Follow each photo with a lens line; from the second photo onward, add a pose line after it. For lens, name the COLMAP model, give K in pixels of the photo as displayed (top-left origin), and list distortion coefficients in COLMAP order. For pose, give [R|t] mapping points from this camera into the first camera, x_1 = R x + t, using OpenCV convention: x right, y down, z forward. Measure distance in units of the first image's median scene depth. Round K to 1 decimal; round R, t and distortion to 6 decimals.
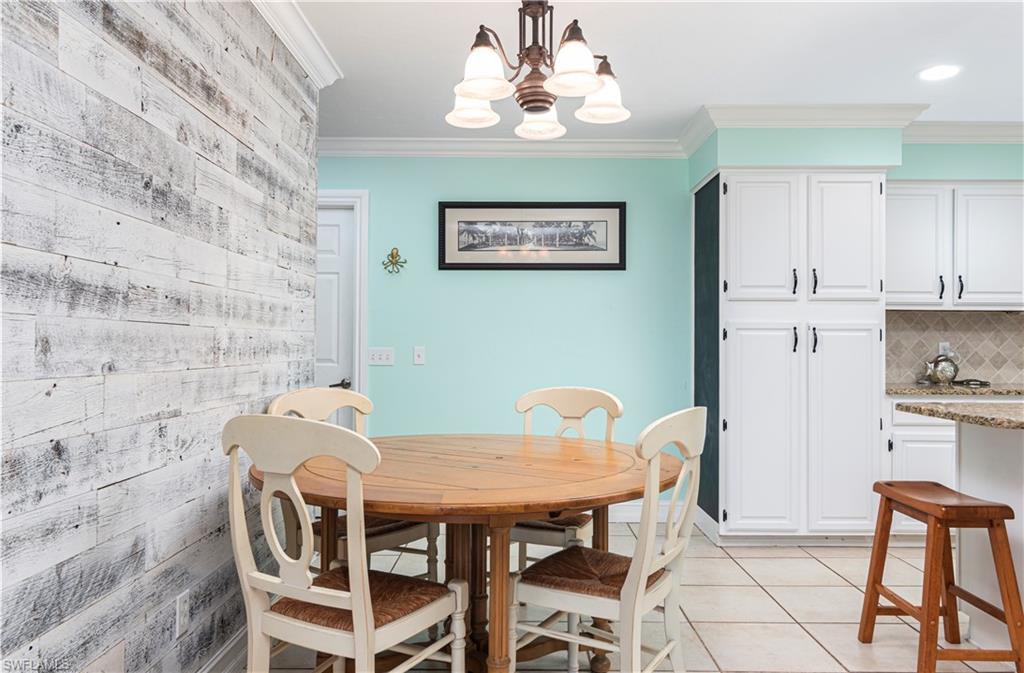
lens RADIAL K [[696.4, 0, 512.0], [0, 696.4, 336.5], [0, 0, 1]] dist [-0.004813, -0.002051]
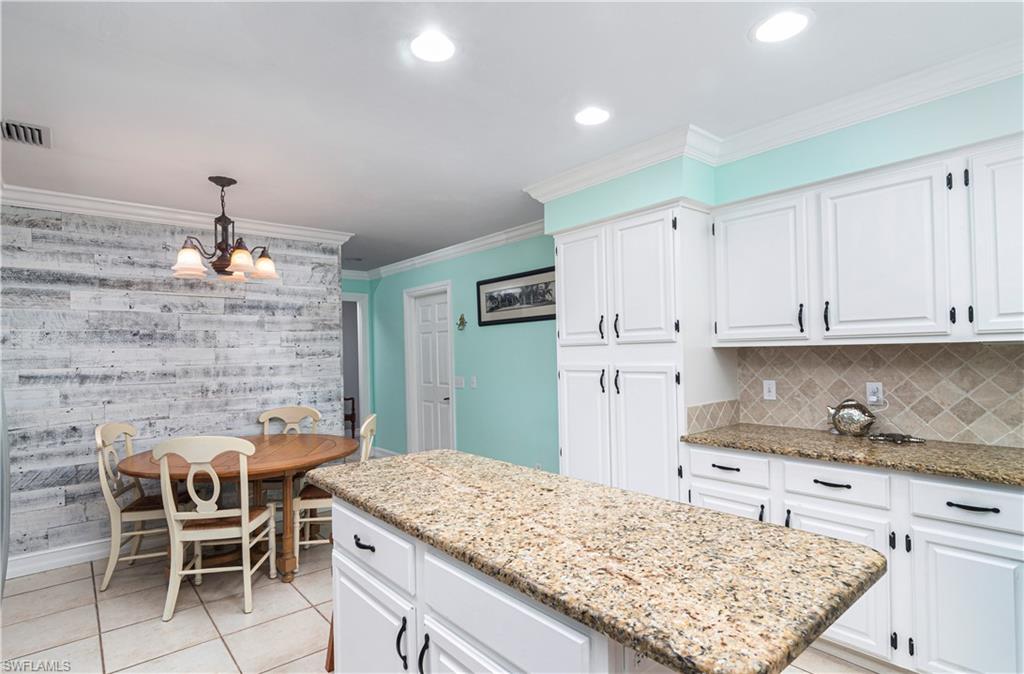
lens RADIAL K [[518.8, 0, 511.4], [0, 518.8, 348.8], [0, 0, 1]] dist [0.001947, 0.000189]
pose [[0.649266, -0.024638, -0.760162, 0.860763], [0.035287, 0.999375, -0.002252, -0.045240], [0.759742, -0.025361, 0.649730, 0.342565]]
